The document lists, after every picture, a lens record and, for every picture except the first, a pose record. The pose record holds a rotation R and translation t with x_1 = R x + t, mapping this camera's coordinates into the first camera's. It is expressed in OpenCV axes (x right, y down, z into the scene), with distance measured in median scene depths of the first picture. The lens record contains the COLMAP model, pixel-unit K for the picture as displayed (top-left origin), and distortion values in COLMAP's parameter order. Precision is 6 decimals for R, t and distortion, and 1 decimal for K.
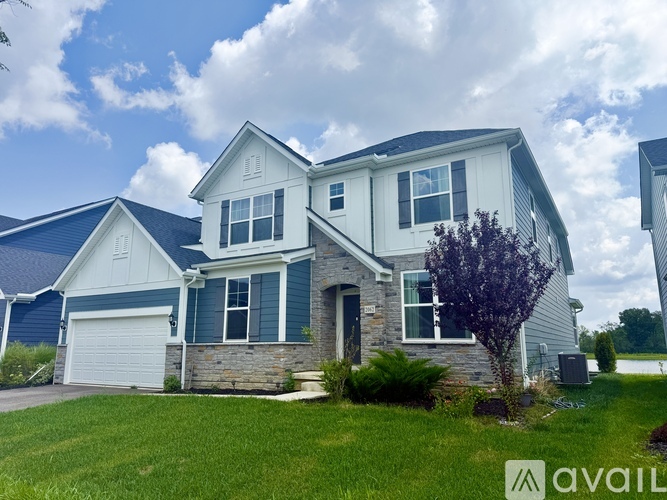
lens RADIAL K [[462.8, 0, 333.5], [0, 462.8, 250.0], [0, 0, 1]] dist [0.106668, -0.001294]
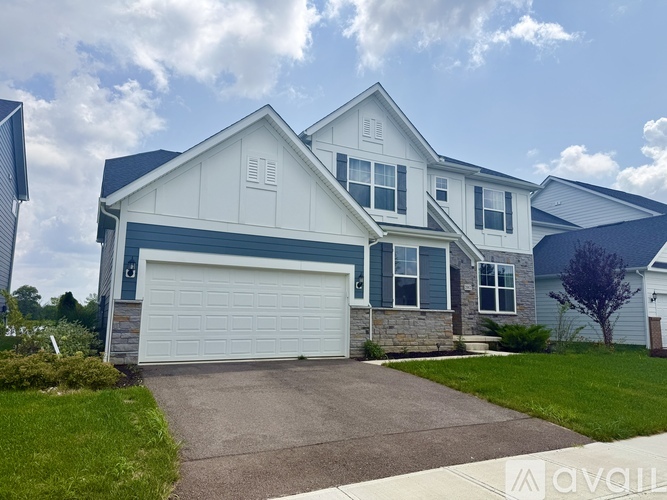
lens RADIAL K [[462.8, 0, 333.5], [0, 462.8, 250.0], [0, 0, 1]] dist [0.106668, -0.001294]
pose [[0.535529, 0.132757, 0.834017, -1.150476], [-0.189346, 0.981300, -0.034620, 0.134045], [-0.823017, -0.139378, 0.550652, 0.570159]]
